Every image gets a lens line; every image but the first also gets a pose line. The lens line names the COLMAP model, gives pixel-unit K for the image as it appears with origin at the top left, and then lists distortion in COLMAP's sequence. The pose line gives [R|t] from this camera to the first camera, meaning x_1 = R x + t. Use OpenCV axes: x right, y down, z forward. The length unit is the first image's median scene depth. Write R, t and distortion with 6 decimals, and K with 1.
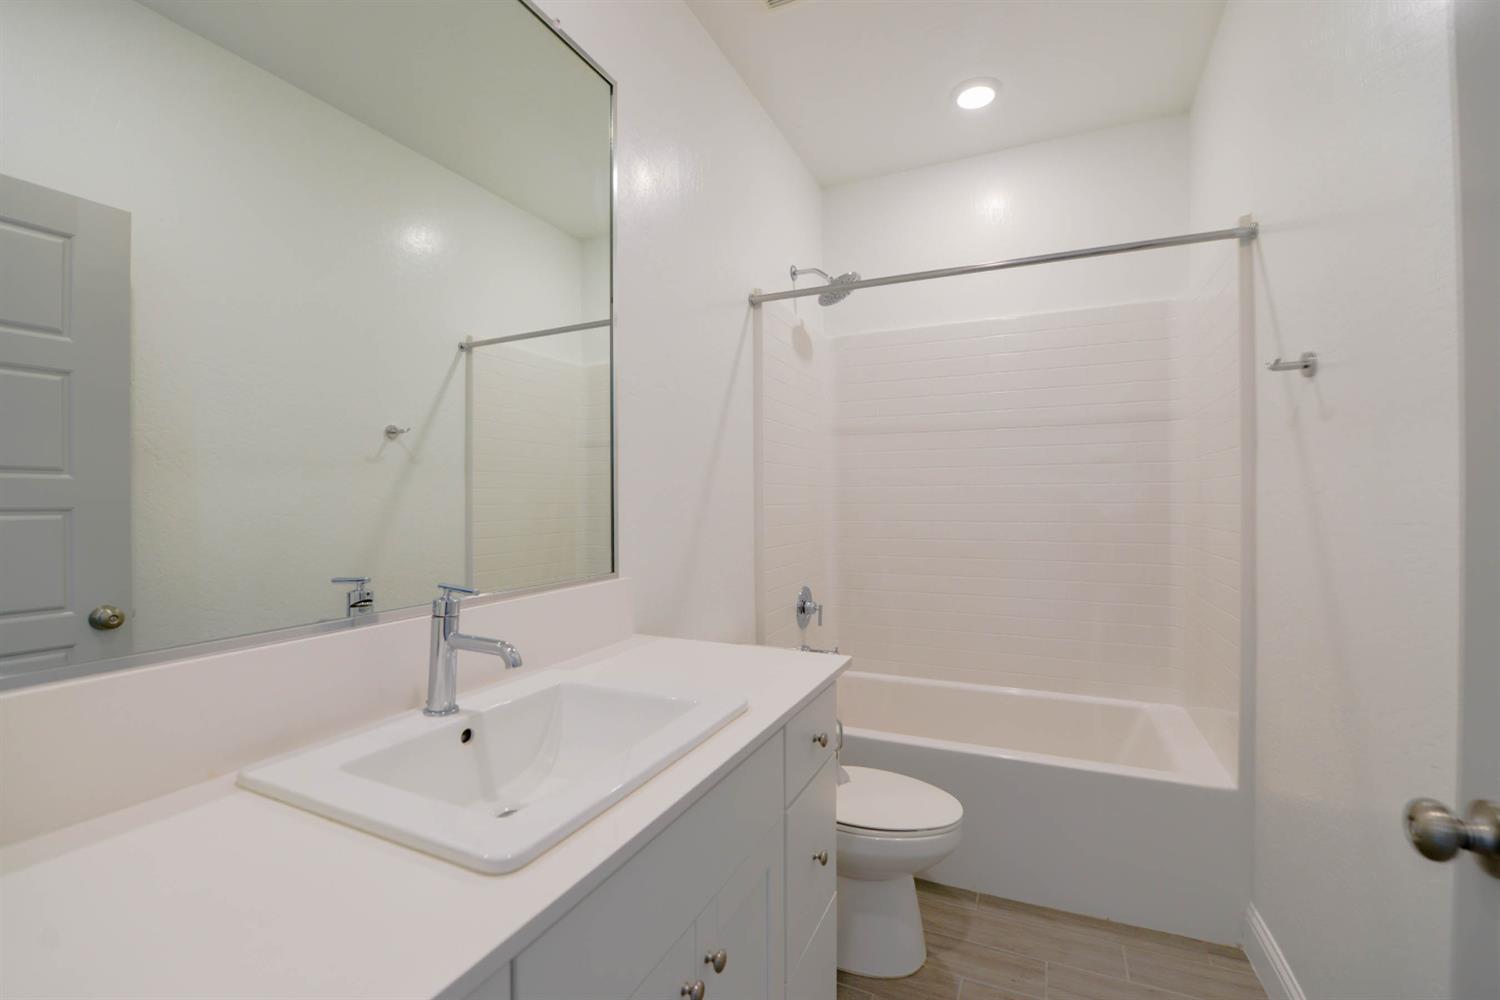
lens RADIAL K [[629.1, 0, 757.3], [0, 629.1, 502.4], [0, 0, 1]] dist [-0.012725, -0.005031]
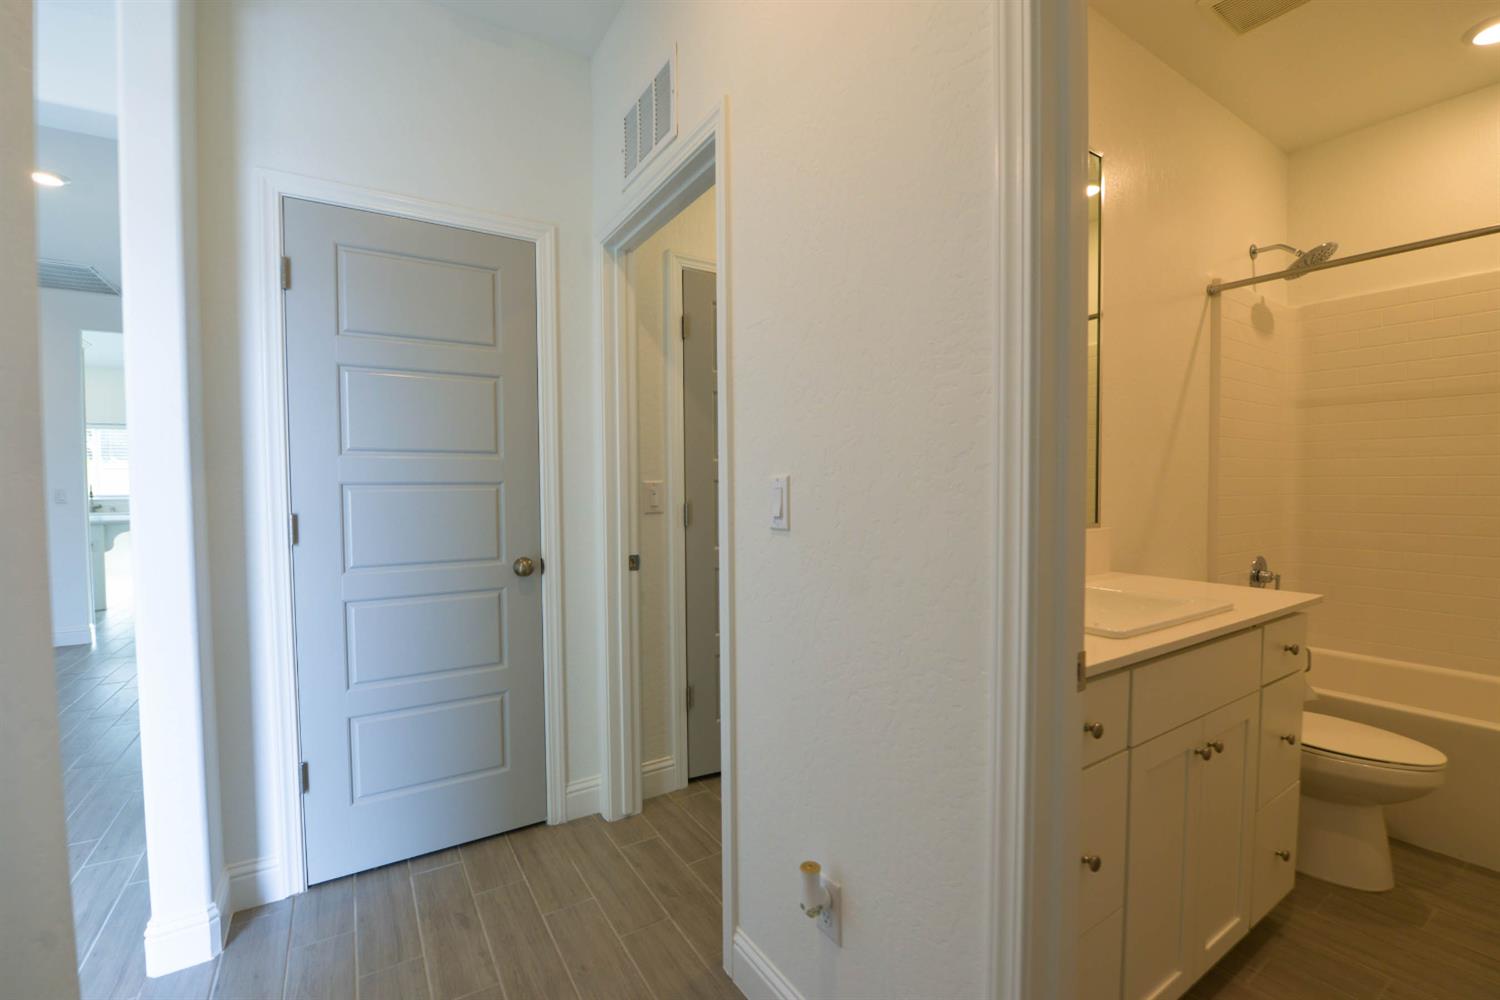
lens RADIAL K [[629.1, 0, 757.3], [0, 629.1, 502.4], [0, 0, 1]] dist [-0.012725, -0.005031]
pose [[0.839954, 0.018808, -0.542332, -0.076795], [-0.002094, 0.999504, 0.031419, 0.018178], [0.542654, -0.025255, 0.839577, -0.362257]]
